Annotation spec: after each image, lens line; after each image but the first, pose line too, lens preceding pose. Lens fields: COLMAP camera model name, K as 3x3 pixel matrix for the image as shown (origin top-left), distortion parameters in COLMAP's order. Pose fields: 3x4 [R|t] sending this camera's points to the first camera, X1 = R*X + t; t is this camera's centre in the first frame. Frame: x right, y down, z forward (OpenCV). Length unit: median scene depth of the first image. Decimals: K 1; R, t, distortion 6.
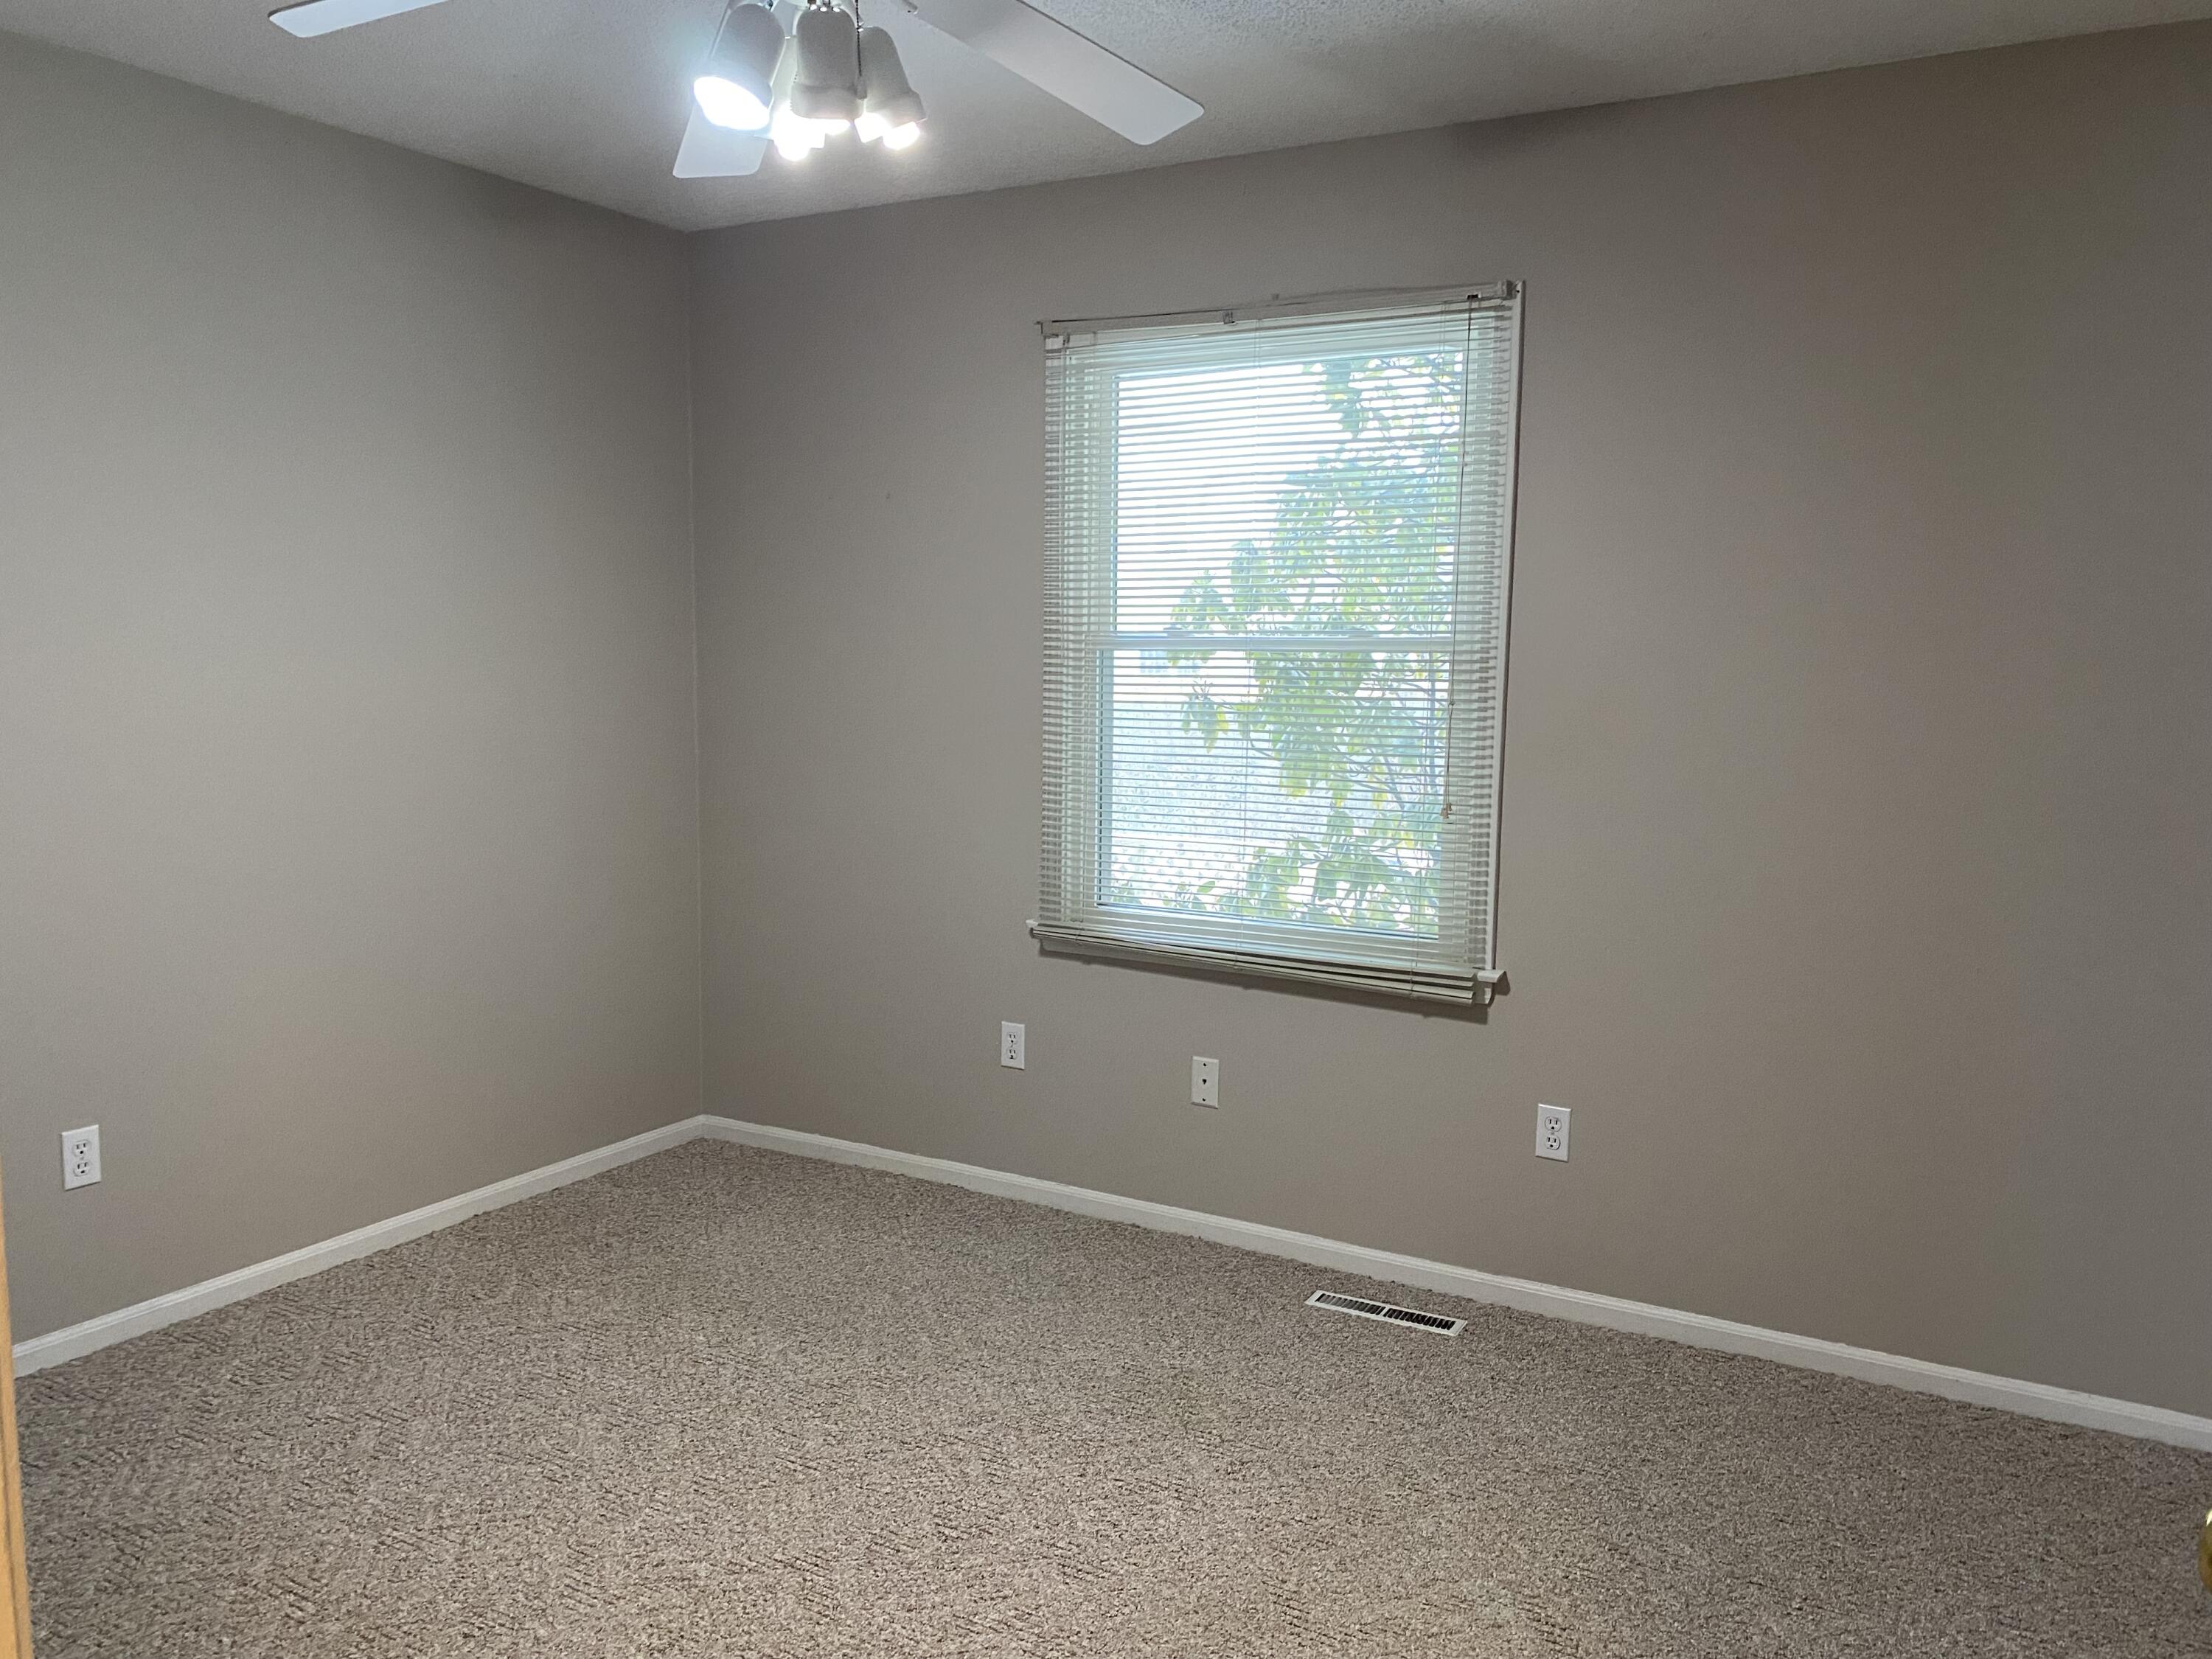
lens RADIAL K [[1683.7, 0, 1106.0], [0, 1683.7, 829.5], [0, 0, 1]] dist [0.035470, -0.052277]
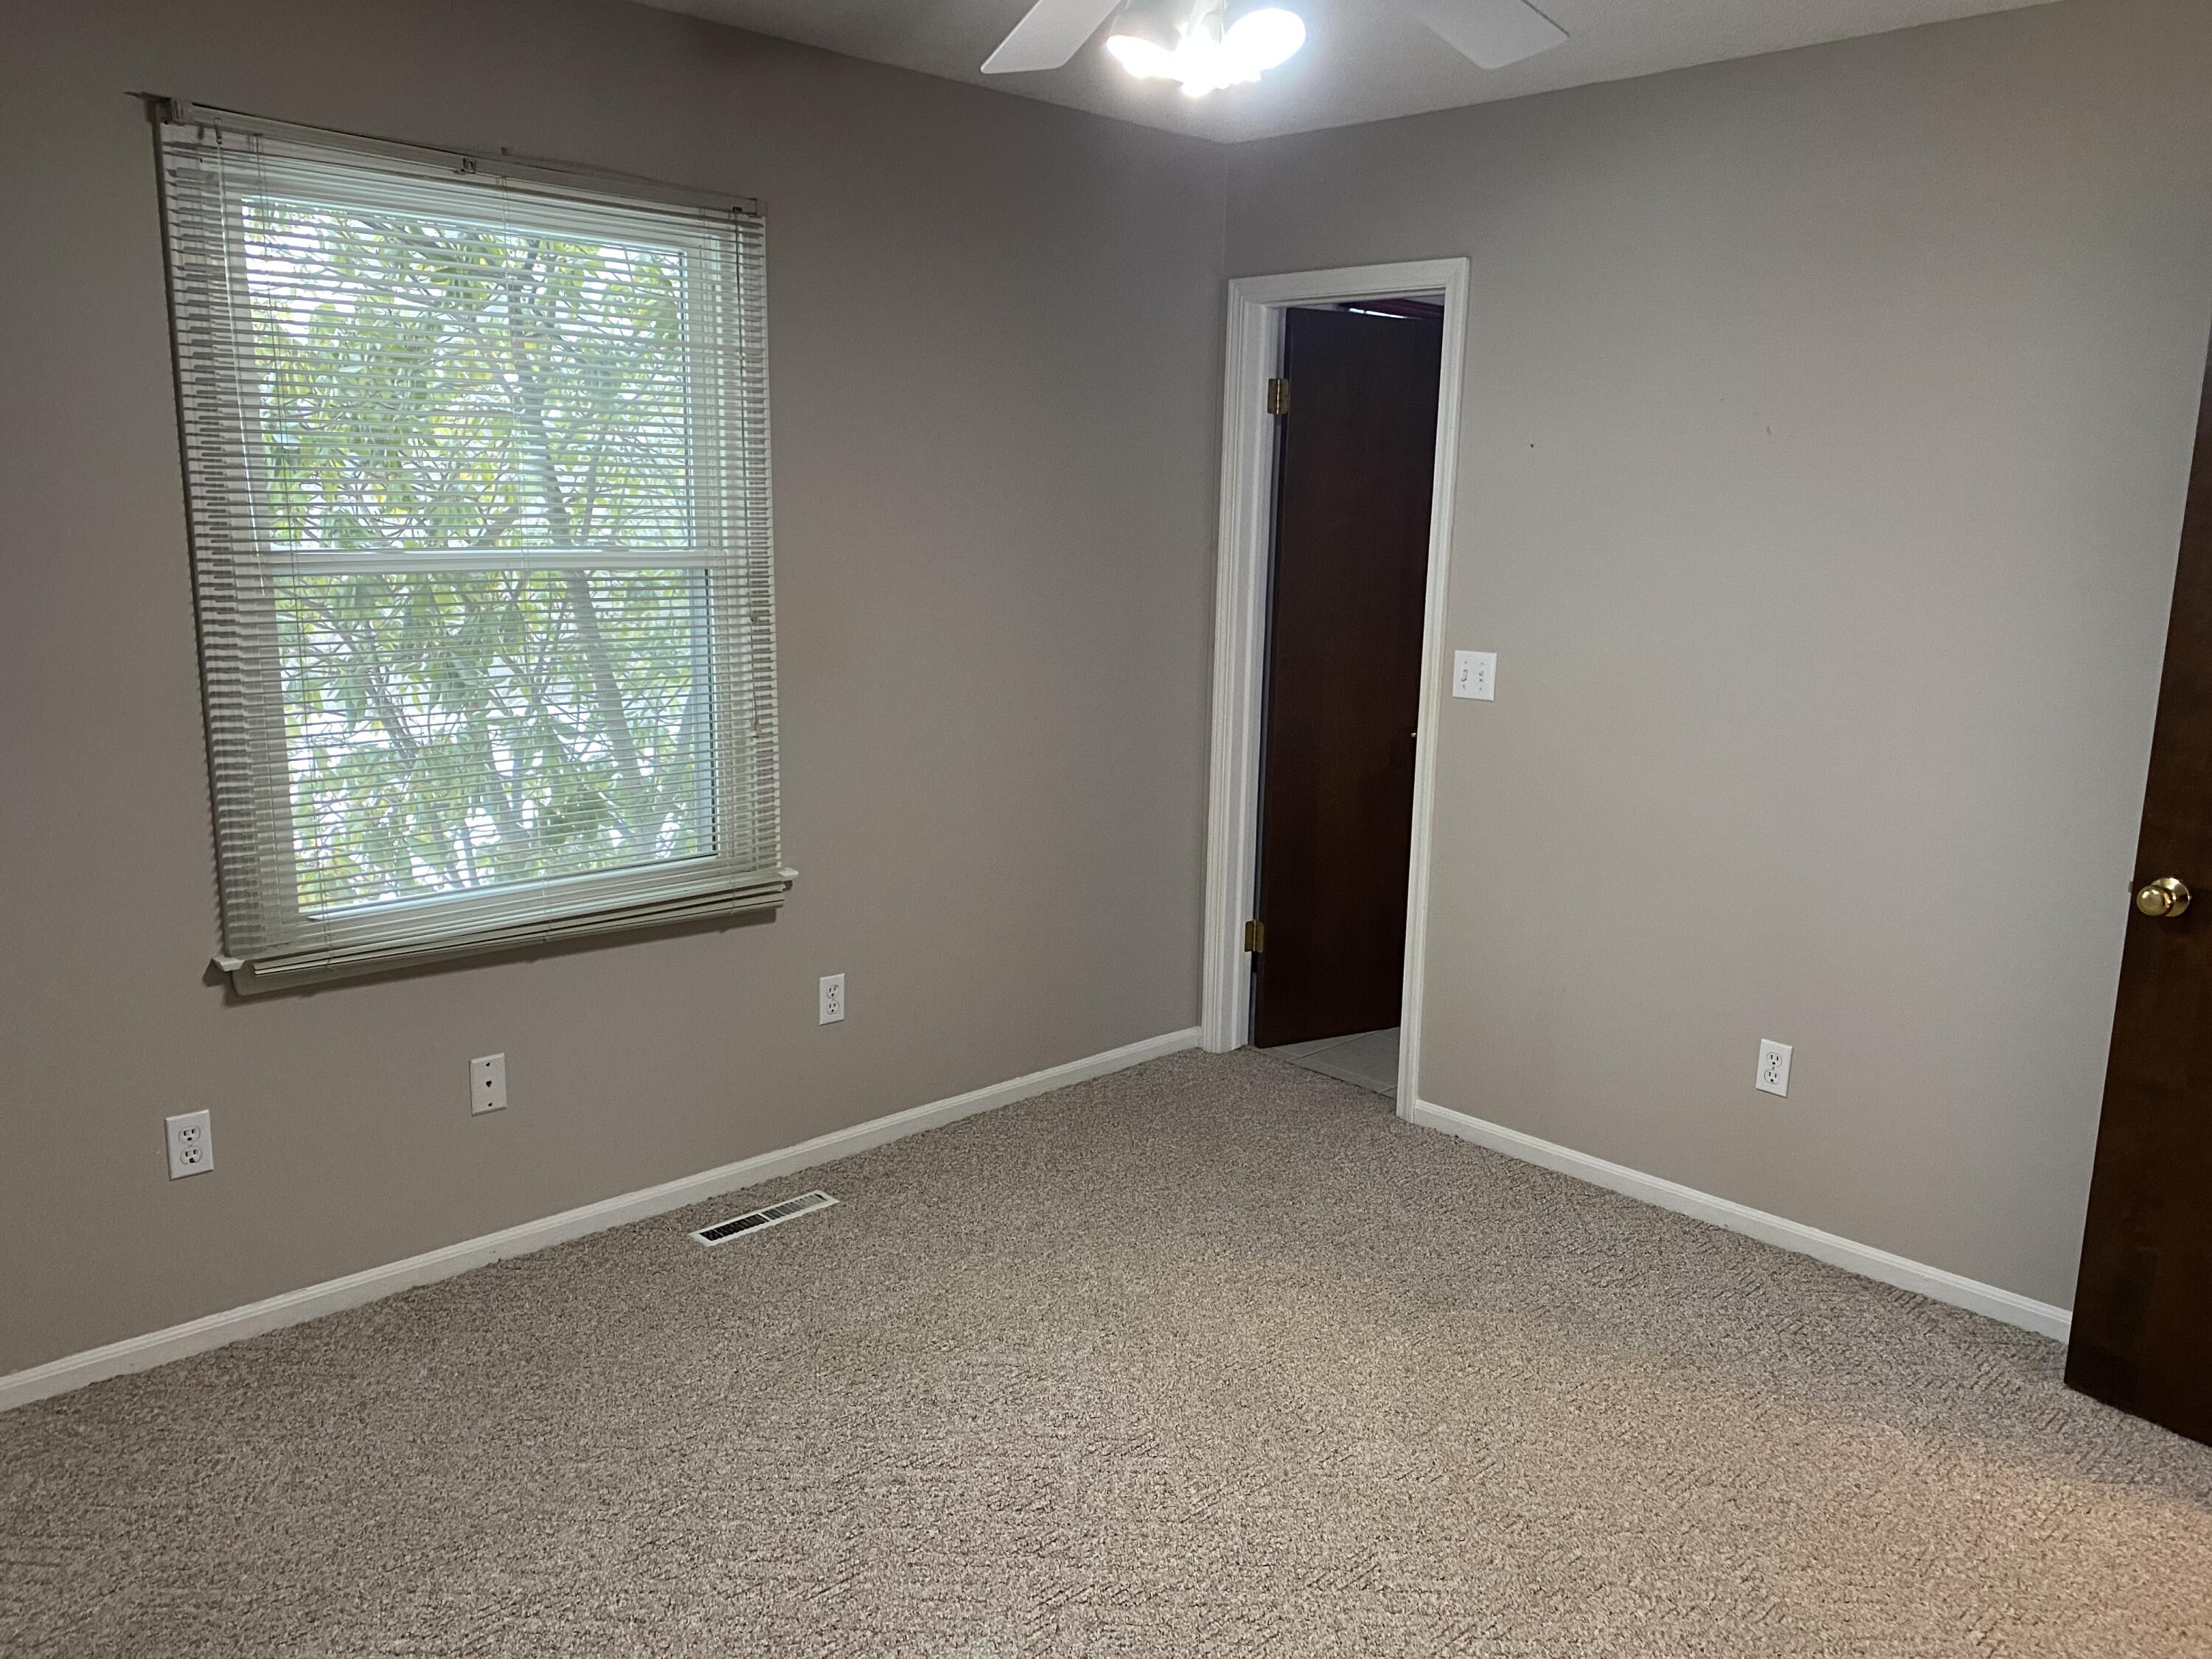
lens RADIAL K [[1683.7, 0, 1106.0], [0, 1683.7, 829.5], [0, 0, 1]] dist [0.035470, -0.052277]
pose [[0.268819, -0.193003, 0.943656, -0.697303], [0.092730, 0.980353, 0.174093, -0.104341], [-0.958717, 0.040706, 0.281434, 0.499349]]
